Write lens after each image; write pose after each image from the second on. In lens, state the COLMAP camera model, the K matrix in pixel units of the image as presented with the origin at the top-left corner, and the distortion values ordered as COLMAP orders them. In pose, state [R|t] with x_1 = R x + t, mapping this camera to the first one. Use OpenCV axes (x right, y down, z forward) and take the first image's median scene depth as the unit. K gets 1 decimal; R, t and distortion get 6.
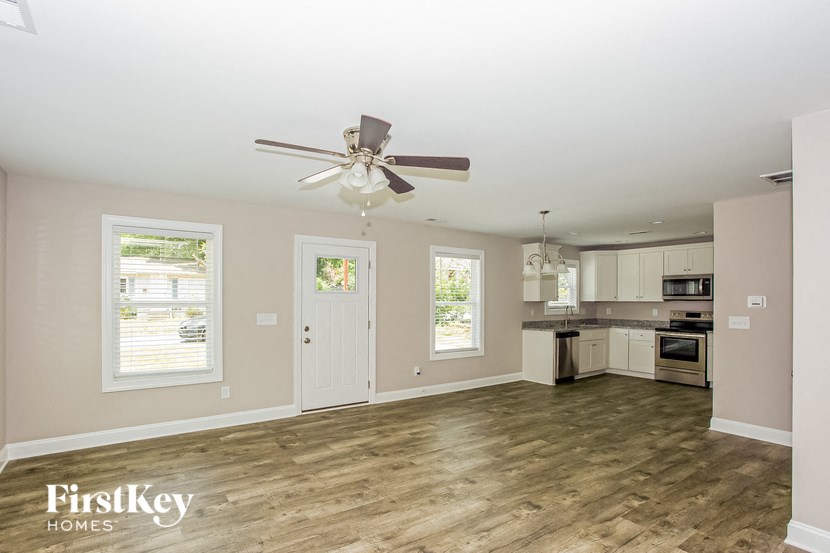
lens RADIAL K [[409.8, 0, 409.8], [0, 409.8, 298.0], [0, 0, 1]] dist [-0.023297, 0.000598]
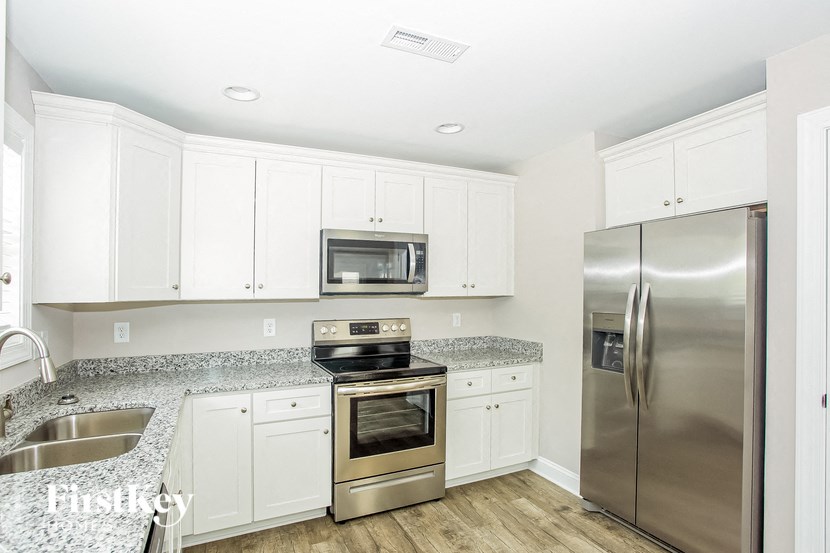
lens RADIAL K [[440.8, 0, 413.7], [0, 440.8, 286.7], [0, 0, 1]] dist [-0.037057, 0.000686]
pose [[0.184345, 0.007432, 0.982833, 0.269339], [0.001675, 0.999968, -0.007876, 0.001886], [-0.982860, 0.003098, 0.184327, 0.931685]]
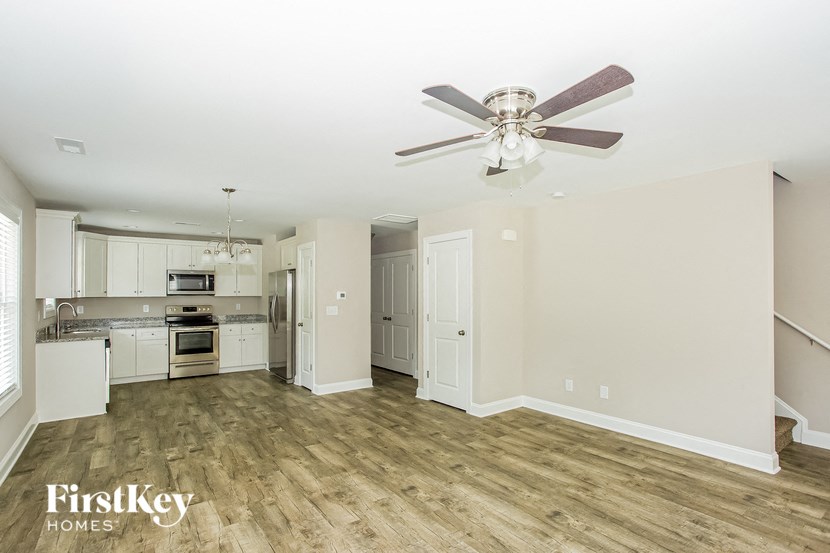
lens RADIAL K [[409.8, 0, 409.8], [0, 409.8, 298.0], [0, 0, 1]] dist [-0.023297, 0.000598]
pose [[0.003439, -0.011604, 0.999927, -0.368712], [-0.002761, 0.999929, 0.011613, -0.000493], [-0.999990, -0.002800, 0.003407, 0.467843]]
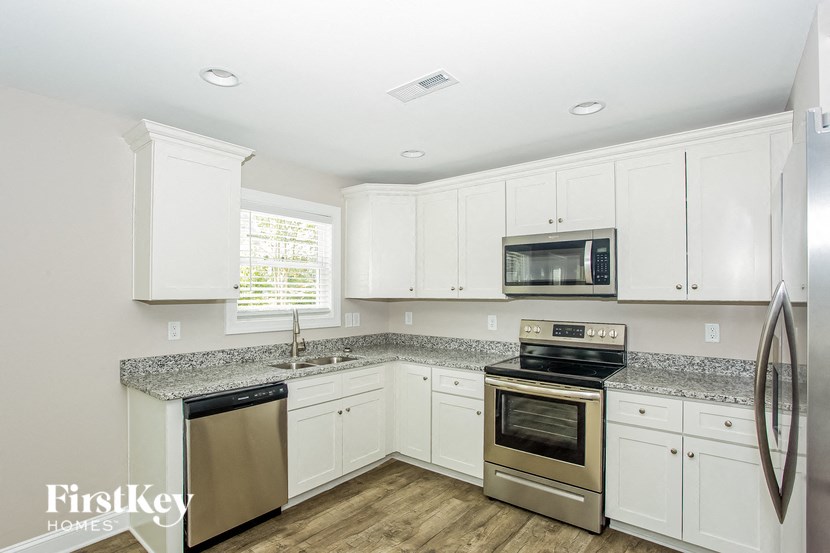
lens RADIAL K [[421.0, 0, 401.1], [0, 421.0, 286.9], [0, 0, 1]] dist [-0.022912, 0.000325]
pose [[0.969035, 0.001471, 0.246919, 0.456498], [0.000955, 0.999952, -0.009703, 0.000524], [-0.246922, 0.009638, 0.968988, 0.670478]]
